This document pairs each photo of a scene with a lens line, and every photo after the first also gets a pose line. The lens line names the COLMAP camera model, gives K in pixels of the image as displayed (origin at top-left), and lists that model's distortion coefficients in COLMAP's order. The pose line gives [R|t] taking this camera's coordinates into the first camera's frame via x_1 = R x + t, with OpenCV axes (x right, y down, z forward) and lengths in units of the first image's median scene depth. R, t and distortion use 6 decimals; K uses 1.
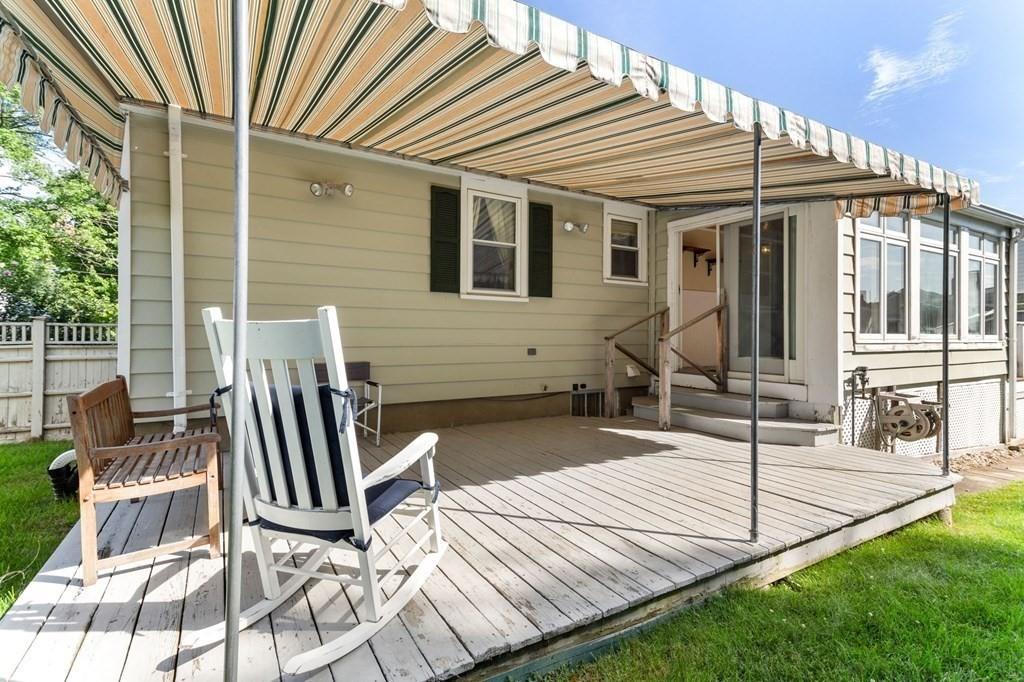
lens RADIAL K [[482.4, 0, 510.4], [0, 482.4, 335.3], [0, 0, 1]] dist [0.023035, 0.001484]
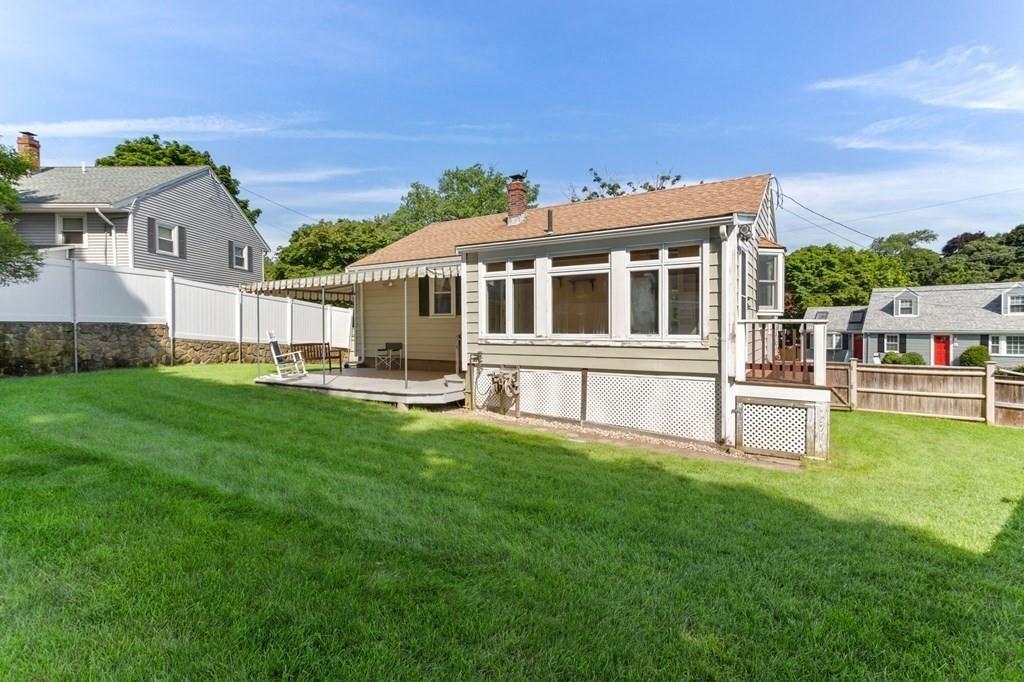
lens RADIAL K [[506.2, 0, 512.7], [0, 506.2, 334.0], [0, 0, 1]] dist [0.013123, -0.000188]
pose [[0.443070, 0.009510, -0.896436, 2.256479], [0.009497, 0.999838, 0.015301, -0.028726], [0.896437, -0.015293, 0.442908, 0.227322]]
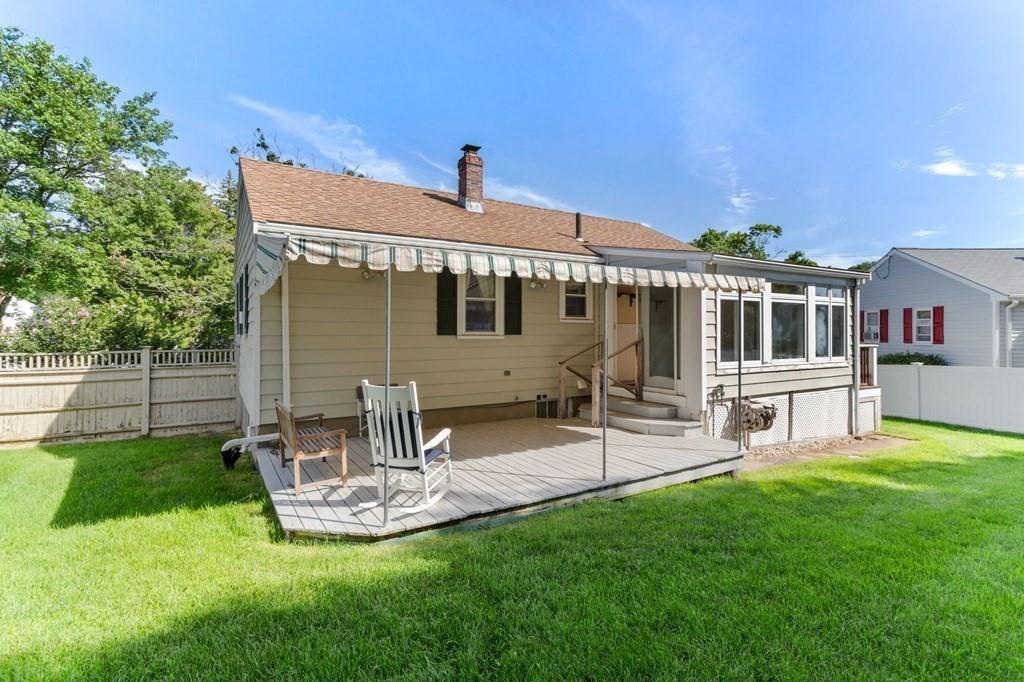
lens RADIAL K [[506.2, 0, 512.7], [0, 506.2, 334.0], [0, 0, 1]] dist [0.013123, -0.000188]
pose [[0.999877, -0.003658, 0.015278, 0.040710], [0.003527, 0.999957, 0.008606, -0.100900], [-0.015308, -0.008551, 0.999846, -0.532016]]
